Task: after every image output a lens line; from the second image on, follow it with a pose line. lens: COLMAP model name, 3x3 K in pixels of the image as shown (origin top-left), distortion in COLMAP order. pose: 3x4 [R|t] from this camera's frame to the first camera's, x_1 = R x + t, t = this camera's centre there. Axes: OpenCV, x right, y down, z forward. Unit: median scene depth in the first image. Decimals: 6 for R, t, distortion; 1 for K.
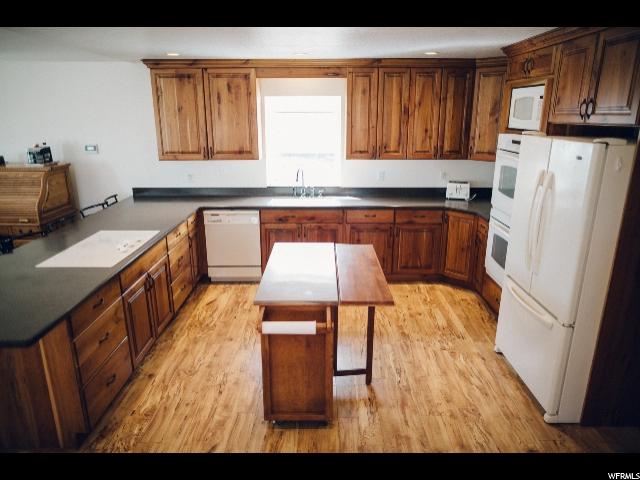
lens RADIAL K [[437.1, 0, 320.0], [0, 437.1, 240.0], [0, 0, 1]] dist [-0.024064, 0.008500]
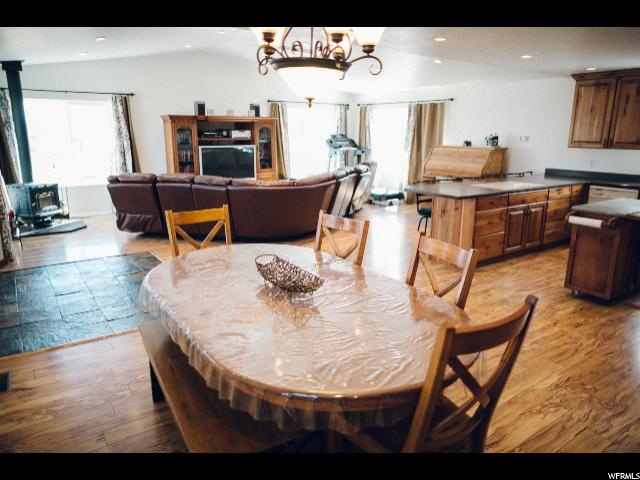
lens RADIAL K [[452.4, 0, 320.0], [0, 452.4, 240.0], [0, 0, 1]] dist [-0.022924, 0.006324]
pose [[0.582781, 0.196599, -0.788489, 0.438387], [-0.238852, 0.968875, 0.065038, 0.245006], [0.776734, 0.150429, 0.611600, -0.532250]]
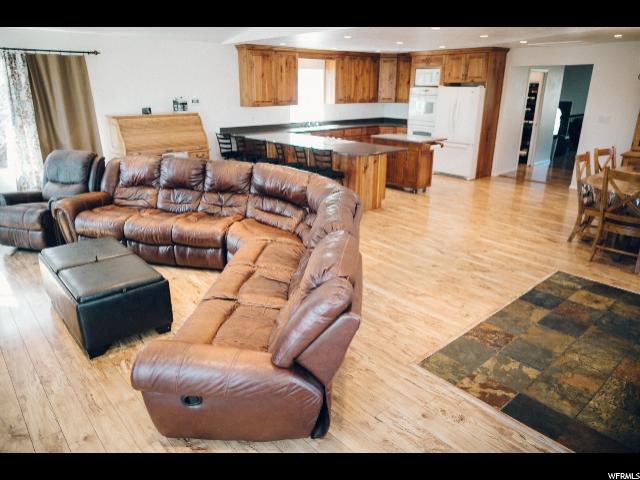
lens RADIAL K [[437.1, 0, 320.0], [0, 437.1, 240.0], [0, 0, 1]] dist [-0.024064, 0.008500]
pose [[0.745560, -0.218785, 0.629503, -1.667519], [0.184806, 0.975406, 0.120127, 0.194496], [-0.640303, 0.026774, 0.767656, -0.505524]]
